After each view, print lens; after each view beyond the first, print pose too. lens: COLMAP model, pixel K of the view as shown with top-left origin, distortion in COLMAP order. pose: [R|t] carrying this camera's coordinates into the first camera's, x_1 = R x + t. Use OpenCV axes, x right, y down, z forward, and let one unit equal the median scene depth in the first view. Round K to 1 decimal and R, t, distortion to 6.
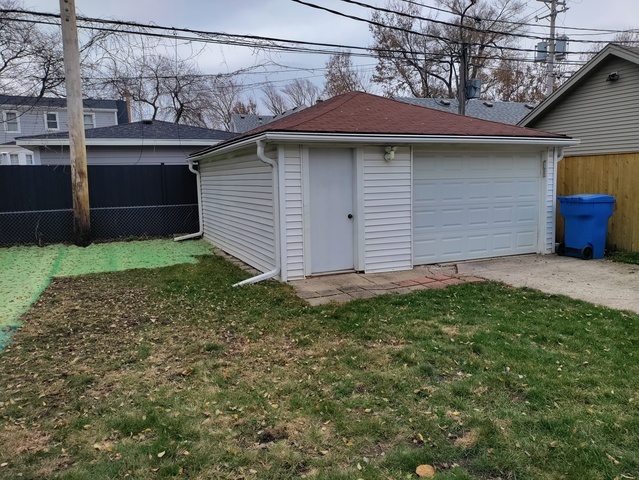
lens RADIAL K [[472.9, 0, 323.2], [0, 472.9, 241.7], [0, 0, 1]] dist [0.028047, -0.007613]
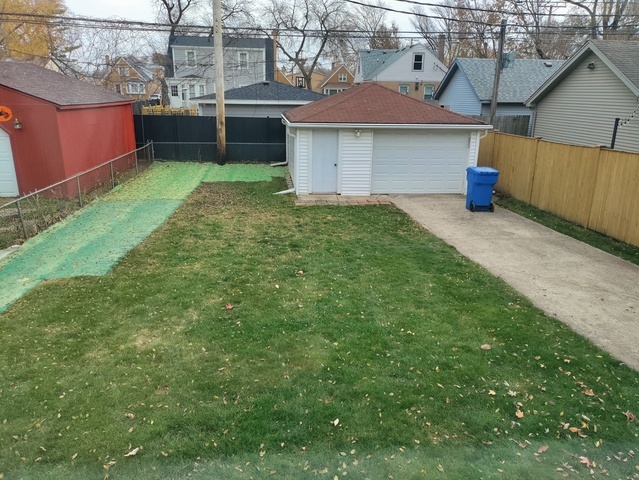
lens RADIAL K [[472.9, 0, 323.2], [0, 472.9, 241.7], [0, 0, 1]] dist [0.028047, -0.007613]
pose [[0.949145, 0.130239, -0.286639, 0.399155], [-0.080250, 0.980434, 0.179746, -0.058468], [0.304441, -0.147602, 0.941026, -0.585135]]
